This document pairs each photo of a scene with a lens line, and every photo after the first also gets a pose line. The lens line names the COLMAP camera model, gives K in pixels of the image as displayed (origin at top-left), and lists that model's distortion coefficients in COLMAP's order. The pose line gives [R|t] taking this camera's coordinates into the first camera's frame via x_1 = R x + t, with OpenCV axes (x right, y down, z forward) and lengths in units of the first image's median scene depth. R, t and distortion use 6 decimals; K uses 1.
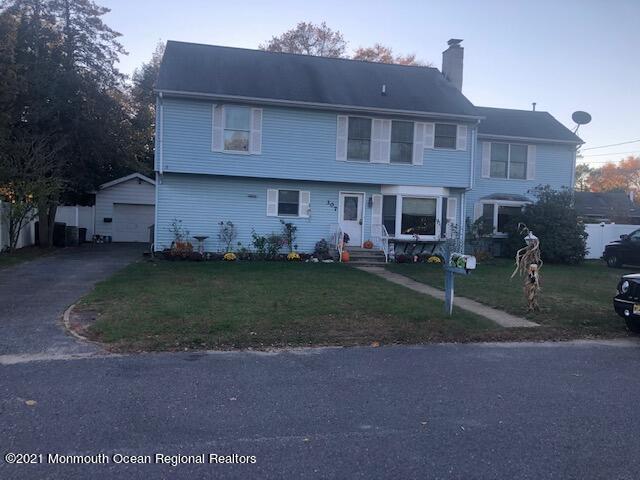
lens RADIAL K [[527.7, 0, 320.0], [0, 527.7, 240.0], [0, 0, 1]] dist [0.012556, -0.001135]
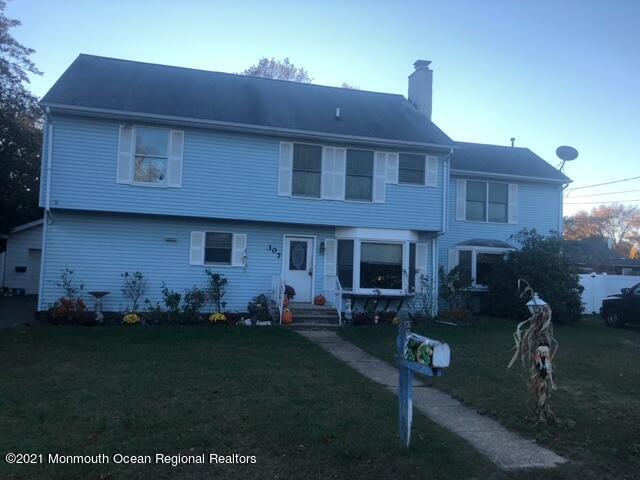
lens RADIAL K [[526.0, 0, 320.0], [0, 526.0, 240.0], [0, 0, 1]] dist [0.019678, -0.001565]
pose [[0.999118, 0.003455, 0.041846, 0.058504], [0.000320, 0.995953, -0.089874, -0.011281], [-0.041987, 0.089808, 0.995074, 0.192591]]
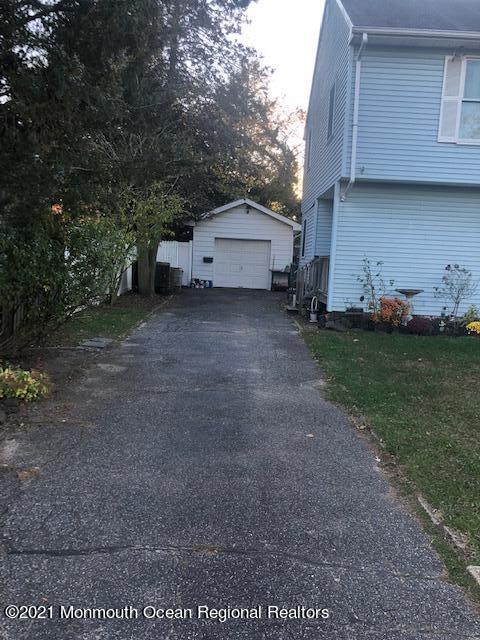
lens RADIAL K [[527.7, 0, 240.0], [0, 527.7, 320.0], [0, 0, 1]] dist [0.012556, -0.001135]
pose [[0.974883, 0.034178, -0.220078, -0.255212], [-0.017517, 0.996860, 0.077217, -0.013433], [0.222027, -0.071422, 0.972421, 0.342504]]
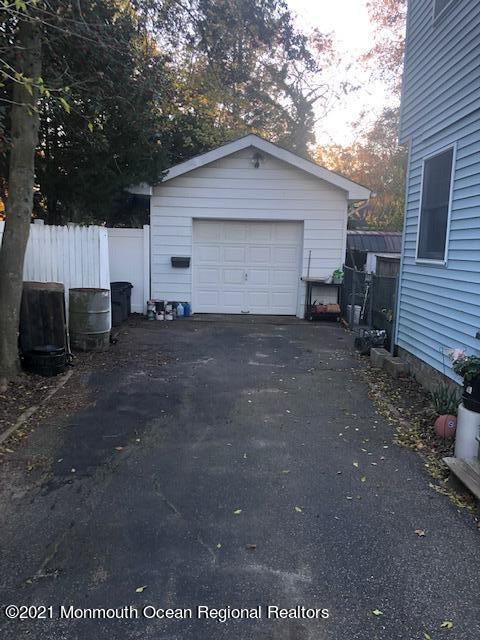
lens RADIAL K [[527.7, 0, 240.0], [0, 527.7, 320.0], [0, 0, 1]] dist [0.012556, -0.001135]
pose [[0.978003, 0.014472, -0.208089, -0.389729], [0.006377, 0.995050, 0.099172, -0.046967], [0.208494, -0.098317, 0.973069, 0.877906]]
